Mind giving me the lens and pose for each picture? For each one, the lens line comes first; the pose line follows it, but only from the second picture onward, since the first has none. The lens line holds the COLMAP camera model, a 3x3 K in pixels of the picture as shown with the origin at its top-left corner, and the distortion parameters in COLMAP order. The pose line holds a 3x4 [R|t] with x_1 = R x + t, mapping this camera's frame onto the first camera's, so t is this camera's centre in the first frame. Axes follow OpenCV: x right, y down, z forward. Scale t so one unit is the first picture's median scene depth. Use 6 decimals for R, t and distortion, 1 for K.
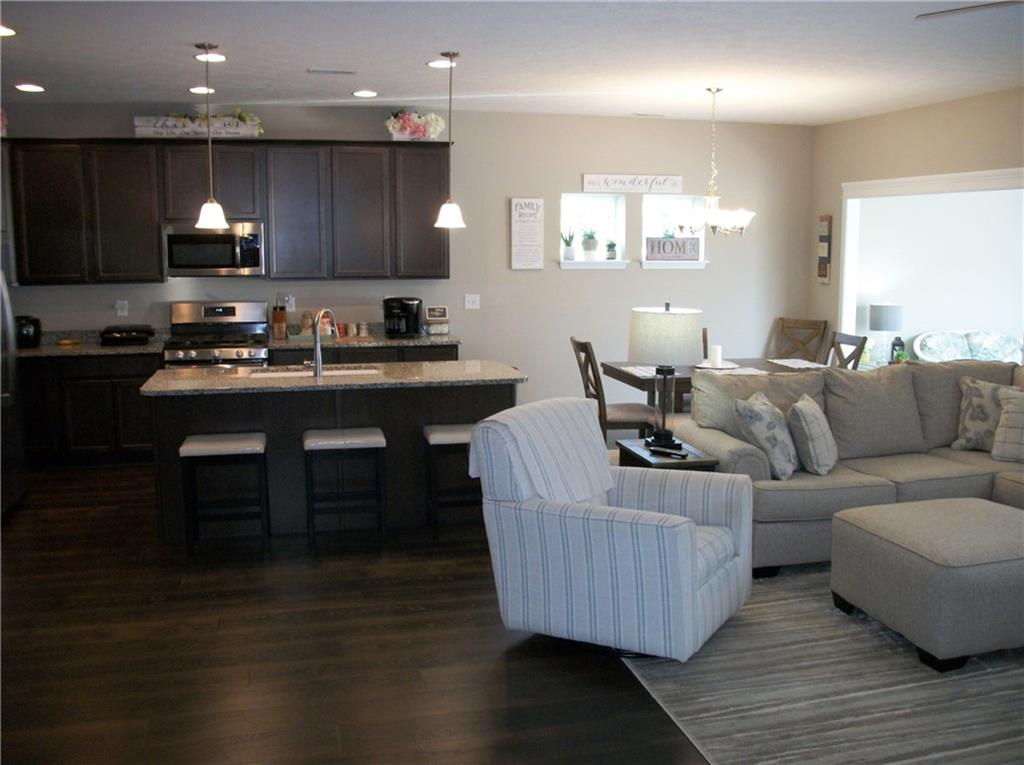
lens RADIAL K [[987.0, 0, 517.0], [0, 987.0, 390.1], [0, 0, 1]] dist [-0.112650, 0.000000]
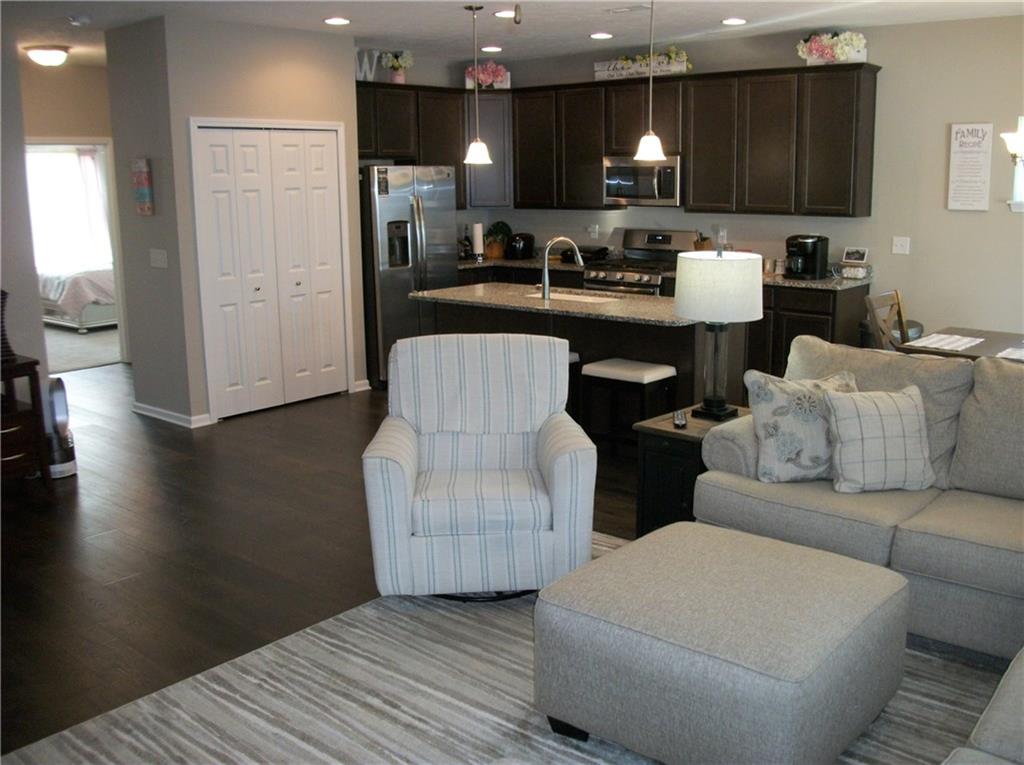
lens RADIAL K [[987.0, 0, 542.7], [0, 987.0, 381.1], [0, 0, 1]] dist [-0.112650, 0.000000]
pose [[0.583879, 0.160381, -0.795841, 0.521602], [-0.112984, 0.986805, 0.115973, -0.038438], [0.803940, 0.022203, 0.594295, 0.264250]]
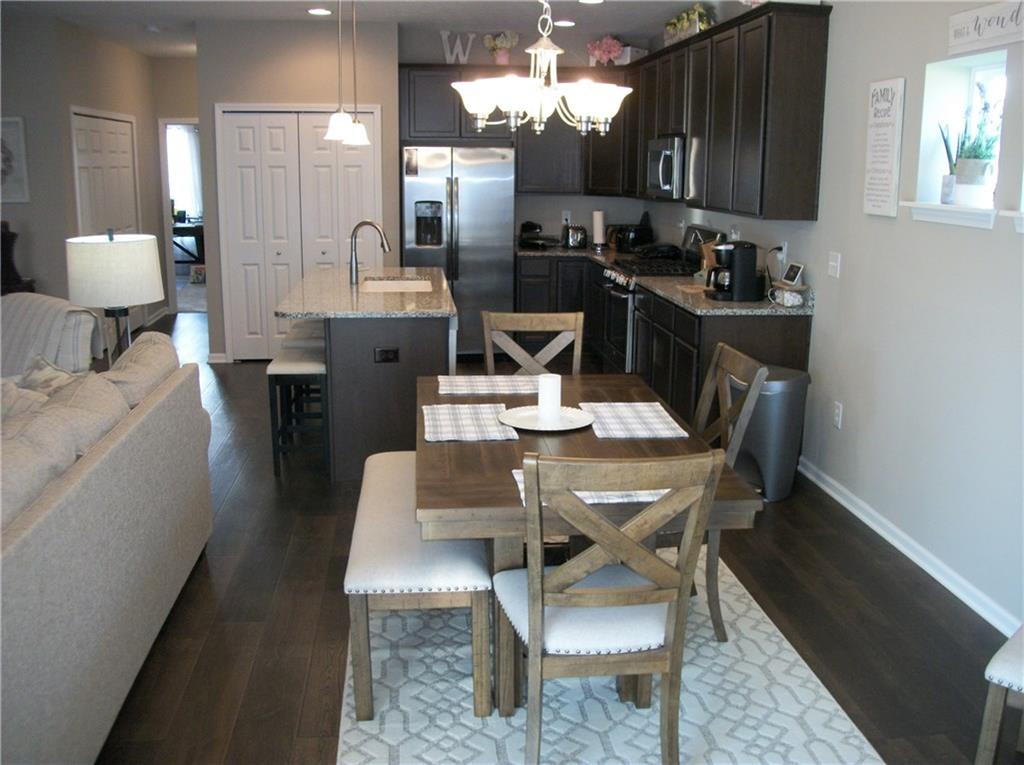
lens RADIAL K [[987.0, 0, 513.2], [0, 987.0, 382.2], [0, 0, 1]] dist [-0.112650, 0.000000]
pose [[-0.145722, 0.212939, -0.966138, 0.627908], [-0.159696, 0.958692, 0.235385, -0.142731], [0.976351, 0.188589, -0.105697, 0.981115]]
